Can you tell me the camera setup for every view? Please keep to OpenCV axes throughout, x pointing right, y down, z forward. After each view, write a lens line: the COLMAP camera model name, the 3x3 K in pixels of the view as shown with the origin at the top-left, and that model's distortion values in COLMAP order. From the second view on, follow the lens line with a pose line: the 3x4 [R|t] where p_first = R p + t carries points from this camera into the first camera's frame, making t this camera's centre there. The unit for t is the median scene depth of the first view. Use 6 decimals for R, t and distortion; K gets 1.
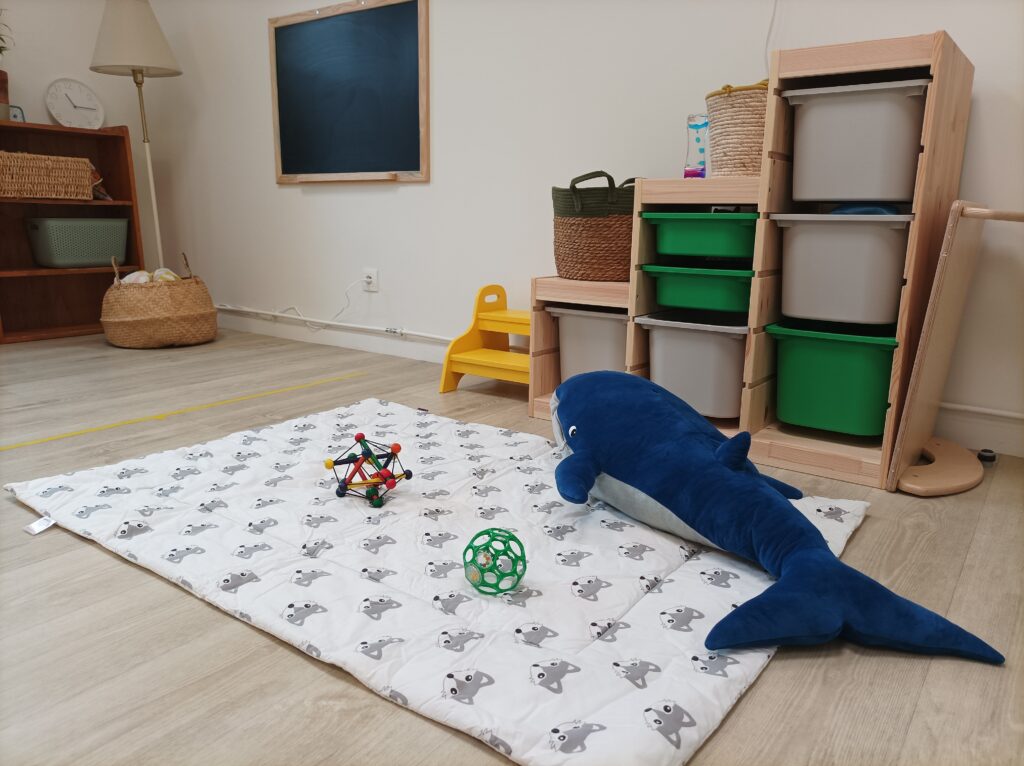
lens RADIAL K [[769.3, 0, 512.0], [0, 769.3, 383.0], [0, 0, 1]] dist [0.019073, -0.004759]
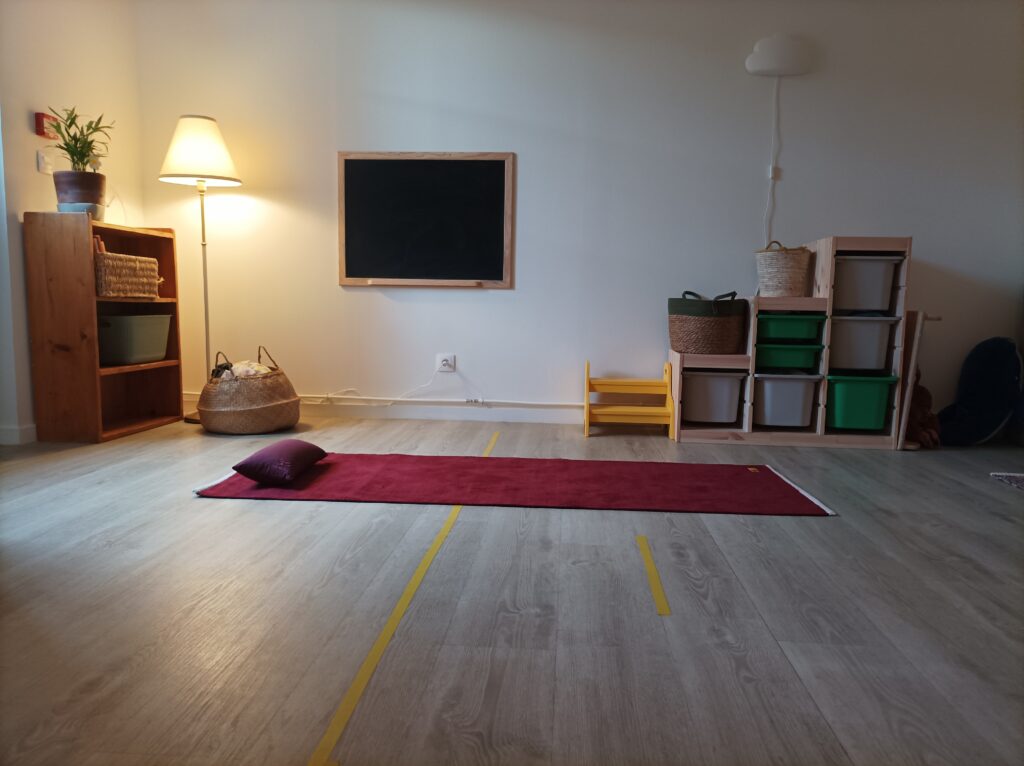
lens RADIAL K [[769.3, 0, 512.0], [0, 769.3, 383.0], [0, 0, 1]] dist [0.019073, -0.004759]
pose [[0.849845, -0.053284, 0.524332, -1.216534], [0.106201, 0.991782, -0.071345, 0.000643], [-0.516222, 0.116317, 0.848520, -0.189338]]
